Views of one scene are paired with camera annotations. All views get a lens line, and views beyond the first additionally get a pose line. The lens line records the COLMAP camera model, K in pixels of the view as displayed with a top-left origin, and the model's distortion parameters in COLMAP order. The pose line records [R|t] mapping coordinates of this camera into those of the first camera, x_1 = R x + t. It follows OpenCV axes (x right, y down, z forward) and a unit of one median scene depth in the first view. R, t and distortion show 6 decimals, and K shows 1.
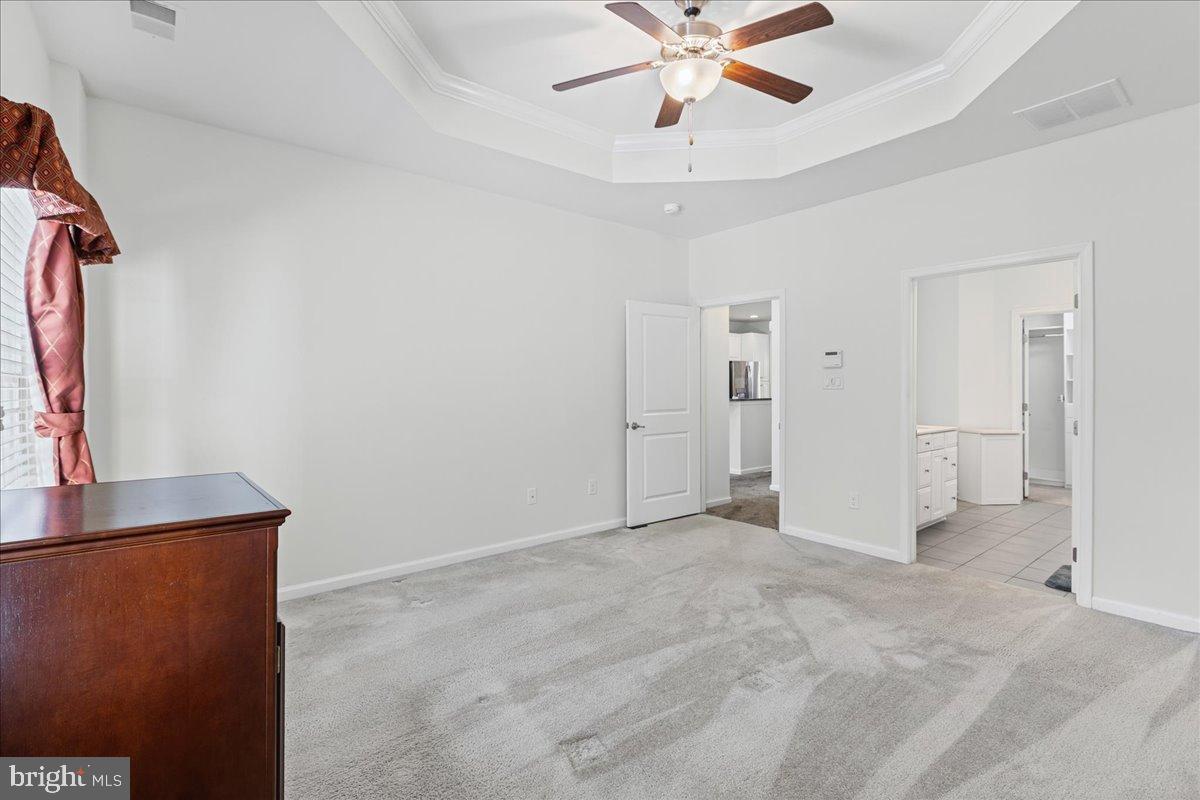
lens RADIAL K [[544.1, 0, 620.1], [0, 544.1, 386.7], [0, 0, 1]] dist [0.000496, -0.000064]
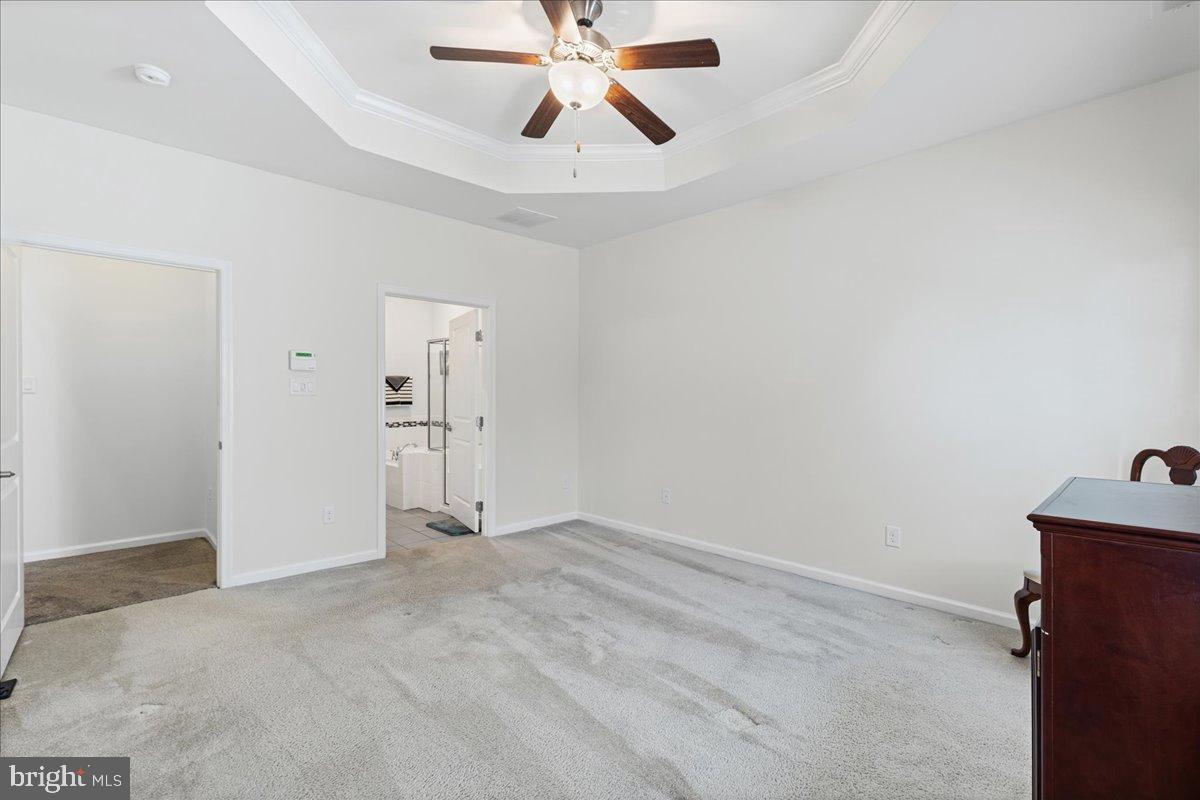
lens RADIAL K [[522.8, 0, 600.0], [0, 522.8, 400.0], [0, 0, 1]] dist [-0.000764, -0.000089]
pose [[-0.034724, -0.006649, 0.999375, -0.741135], [-0.004260, 0.999970, 0.006505, 0.007083], [-0.999388, -0.004031, -0.034751, 0.872939]]
